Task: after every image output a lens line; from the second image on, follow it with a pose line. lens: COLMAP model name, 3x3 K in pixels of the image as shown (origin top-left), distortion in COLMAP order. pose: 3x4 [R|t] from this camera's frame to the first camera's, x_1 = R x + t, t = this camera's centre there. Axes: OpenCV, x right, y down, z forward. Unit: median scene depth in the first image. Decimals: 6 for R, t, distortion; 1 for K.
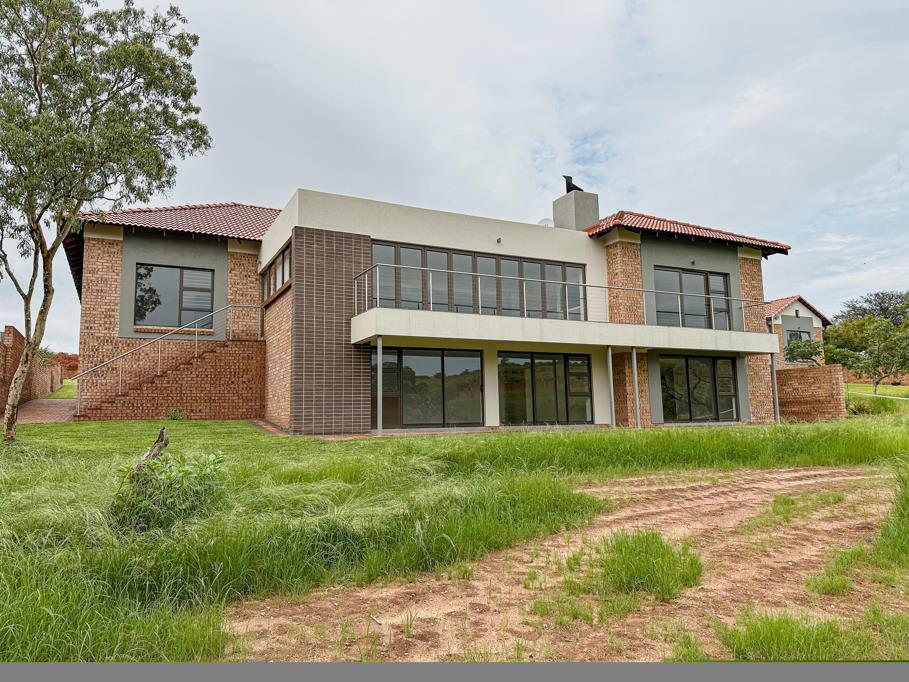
lens RADIAL K [[633.1, 0, 454.5], [0, 633.1, 341.0], [0, 0, 1]] dist [0.001817, 0.000465]
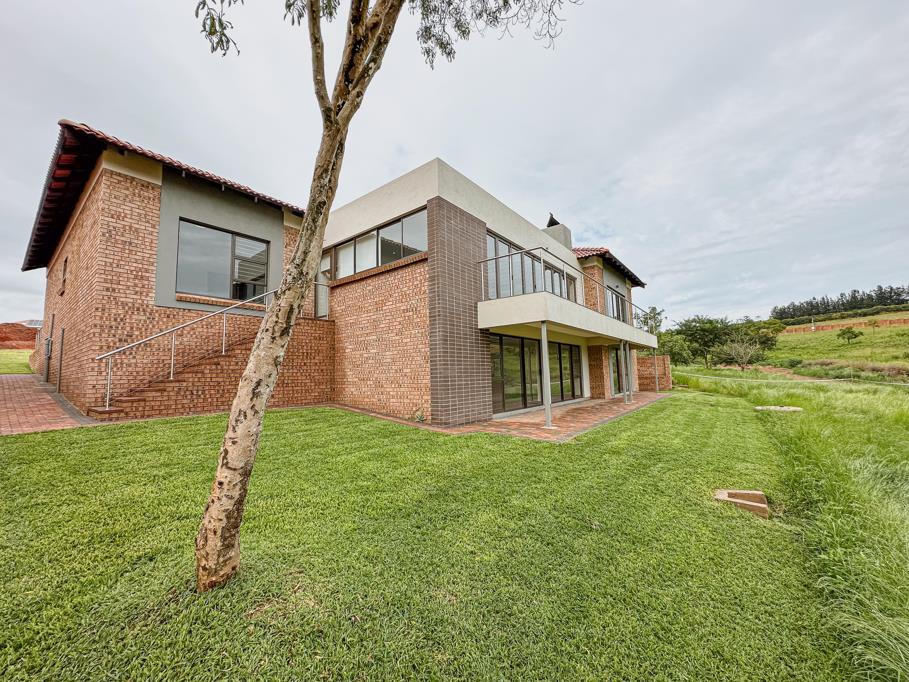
lens RADIAL K [[360.1, 0, 454.5], [0, 360.1, 341.0], [0, 0, 1]] dist [-0.001893, -0.000117]
pose [[0.912103, 0.037160, 0.408273, -0.369687], [-0.044621, 0.998966, 0.008761, 0.017663], [-0.407525, -0.026209, 0.912818, 0.435789]]
